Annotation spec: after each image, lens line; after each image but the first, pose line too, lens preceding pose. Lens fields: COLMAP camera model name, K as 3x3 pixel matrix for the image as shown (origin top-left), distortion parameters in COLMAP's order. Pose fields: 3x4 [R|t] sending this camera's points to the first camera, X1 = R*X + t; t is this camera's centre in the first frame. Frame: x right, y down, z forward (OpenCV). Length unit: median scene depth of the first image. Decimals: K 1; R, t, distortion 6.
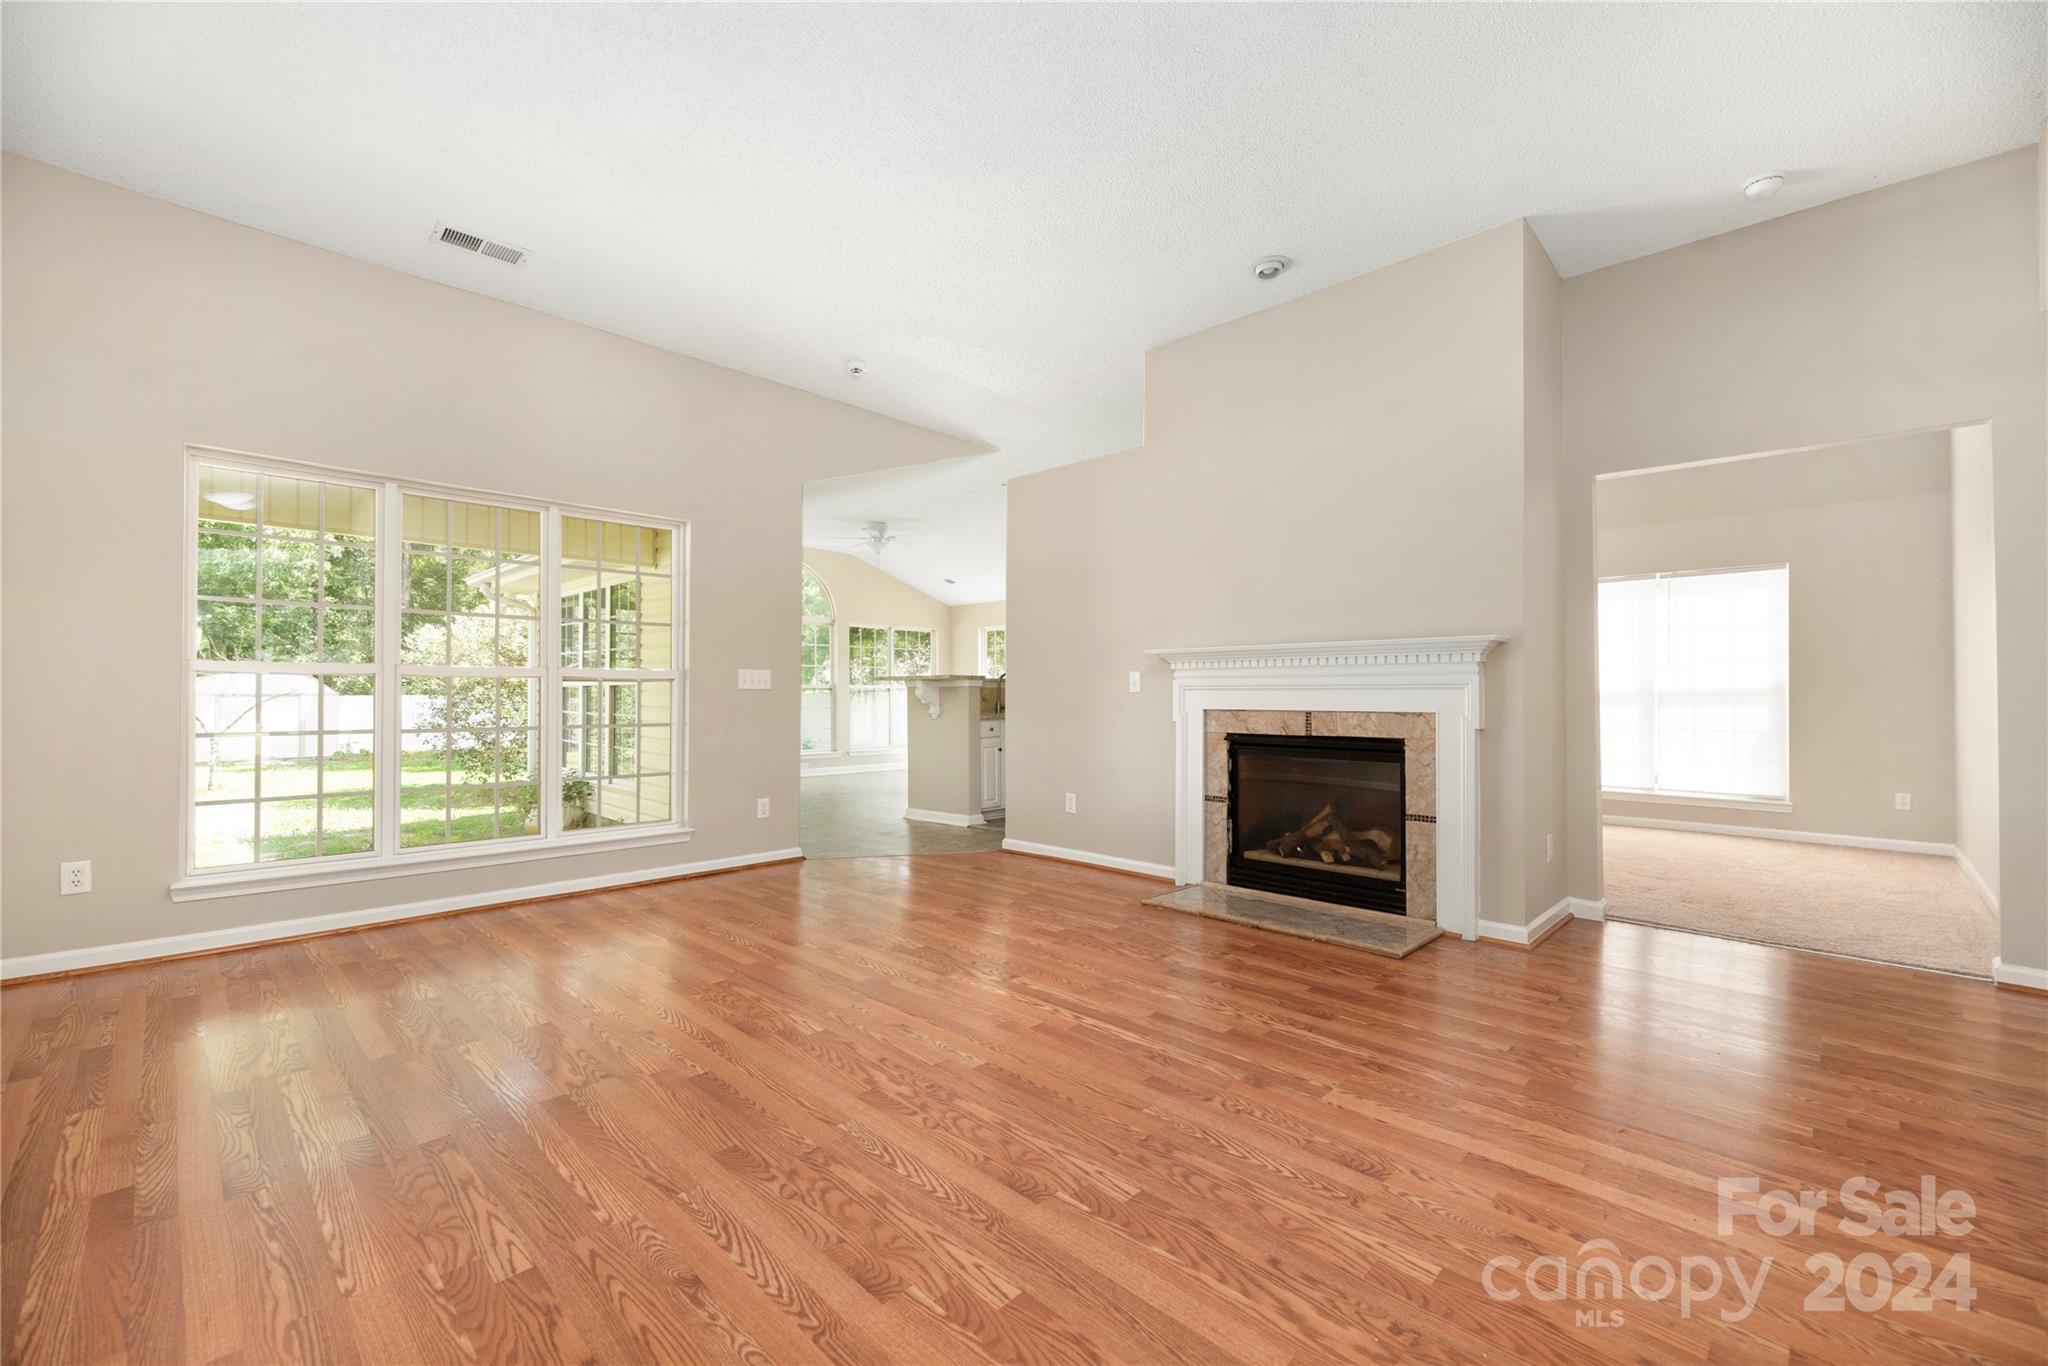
lens RADIAL K [[825.2, 0, 1036.3], [0, 825.2, 690.2], [0, 0, 1]] dist [-0.001621, 0.000951]
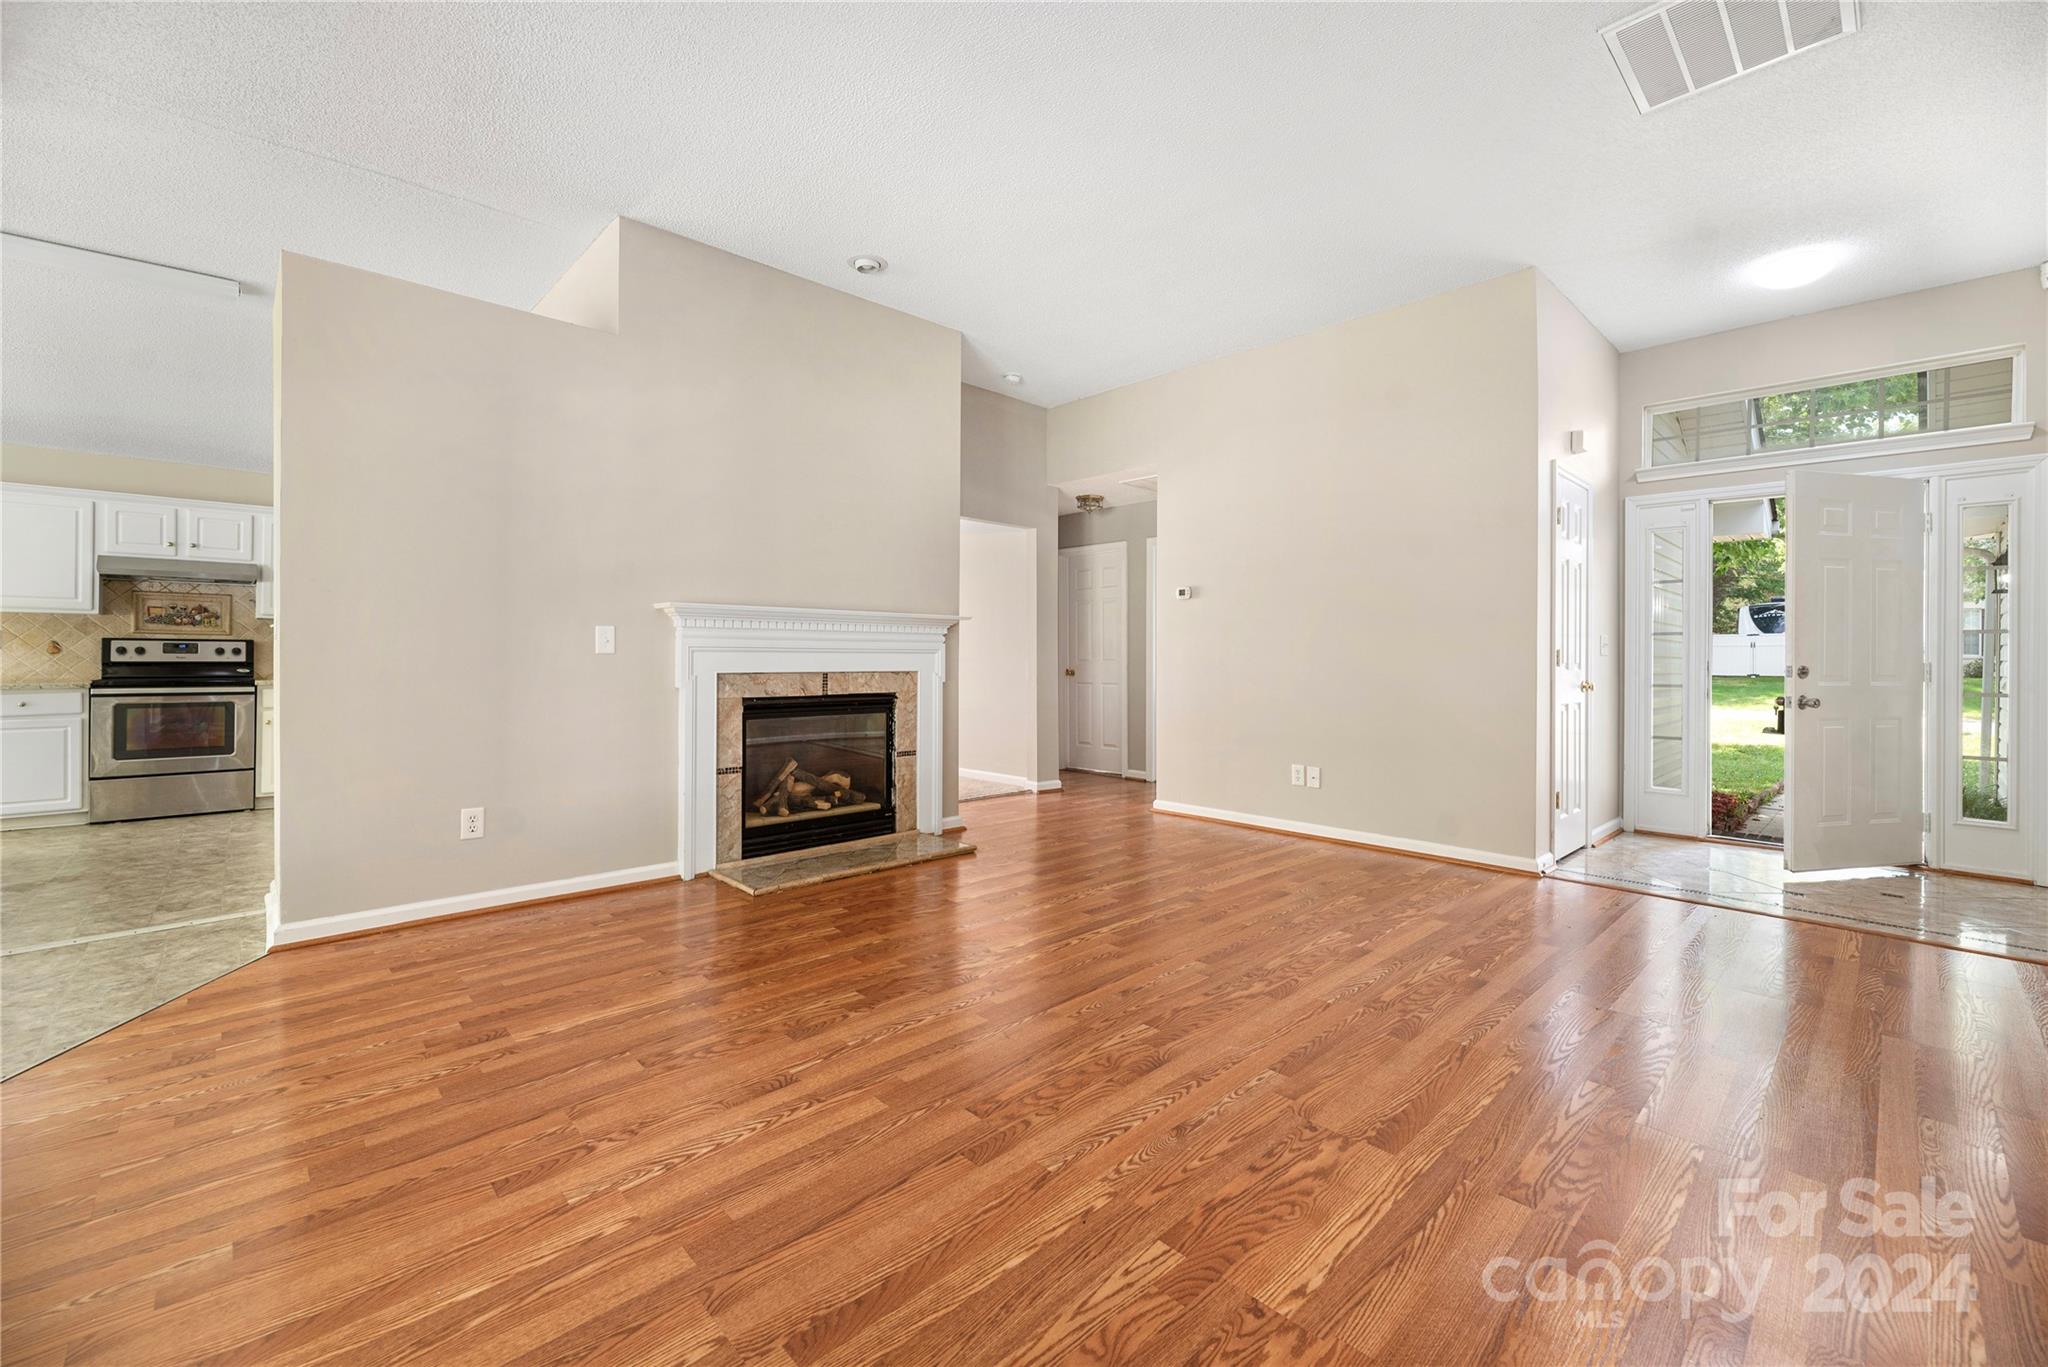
lens RADIAL K [[825.2, 0, 1023.8], [0, 825.2, 665.0], [0, 0, 1]] dist [-0.001621, 0.000951]
pose [[0.059815, -0.010452, 0.998155, -0.801555], [-0.010688, 0.999881, 0.011111, 0.000895], [-0.998152, -0.011333, 0.059696, 0.735262]]
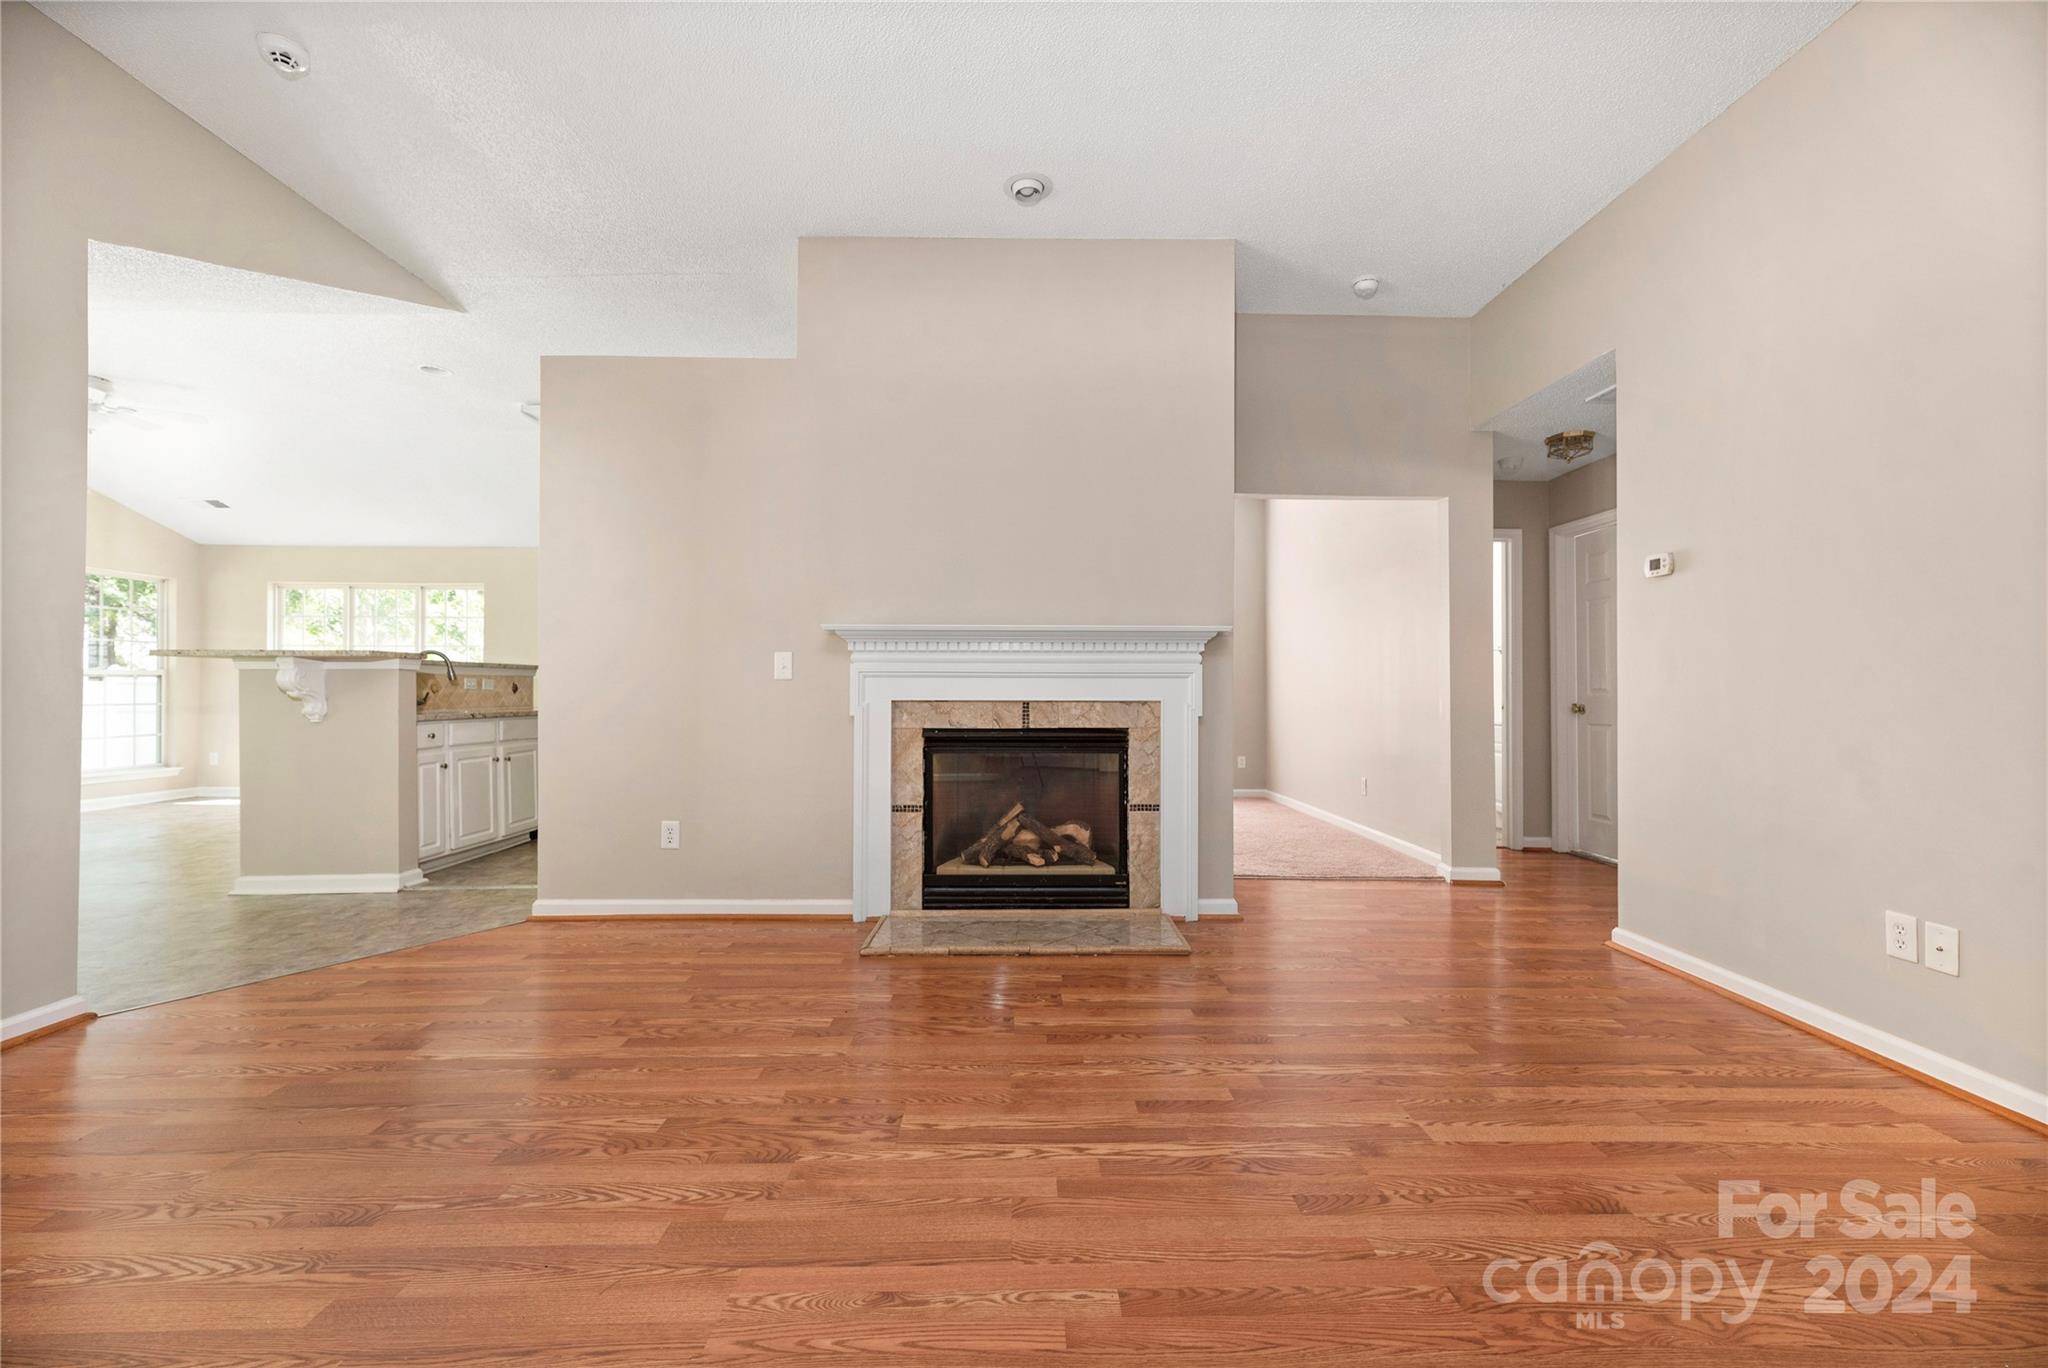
lens RADIAL K [[825.2, 0, 1027.9], [0, 825.2, 684.6], [0, 0, 1]] dist [-0.001621, 0.000951]
pose [[0.715246, 0.003767, 0.698862, -0.326055], [-0.005758, 0.999983, 0.000504, 0.007607], [-0.698849, -0.004384, 0.715256, 0.384627]]
